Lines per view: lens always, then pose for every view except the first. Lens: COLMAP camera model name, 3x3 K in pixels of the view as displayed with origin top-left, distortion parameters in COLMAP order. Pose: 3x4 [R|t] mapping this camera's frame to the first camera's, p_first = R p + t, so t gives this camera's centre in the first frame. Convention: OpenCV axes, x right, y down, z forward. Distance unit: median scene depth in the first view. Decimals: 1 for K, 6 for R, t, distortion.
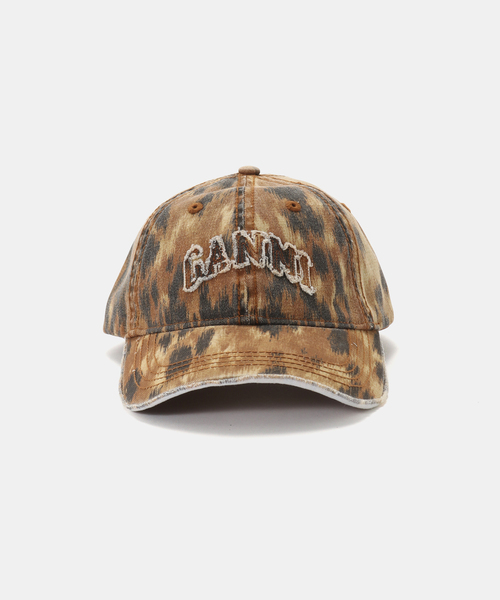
lens RADIAL K [[1481.7, 0, 250.0], [0, 1481.7, 300.0], [0, 0, 1]] dist [-0.008343, -0.007592]
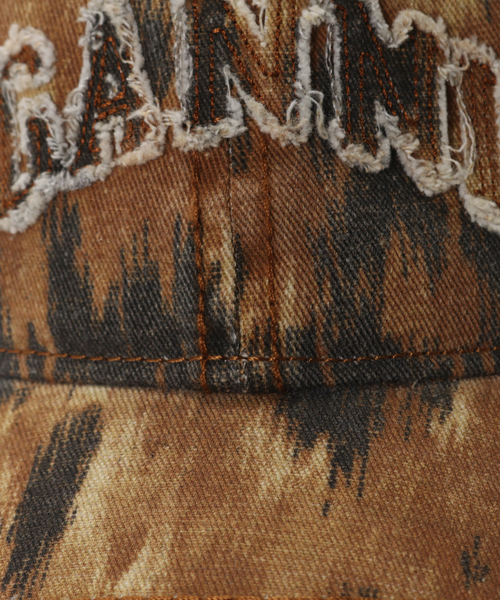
lens RADIAL K [[2102.2, 0, 250.0], [0, 2102.2, 300.0], [0, 0, 1]] dist [0.051292, 0.487539]
pose [[0.994970, -0.012643, -0.099377, 0.033433], [0.042800, 0.950555, 0.307593, -0.100427], [0.090574, -0.310299, 0.946314, 0.675553]]
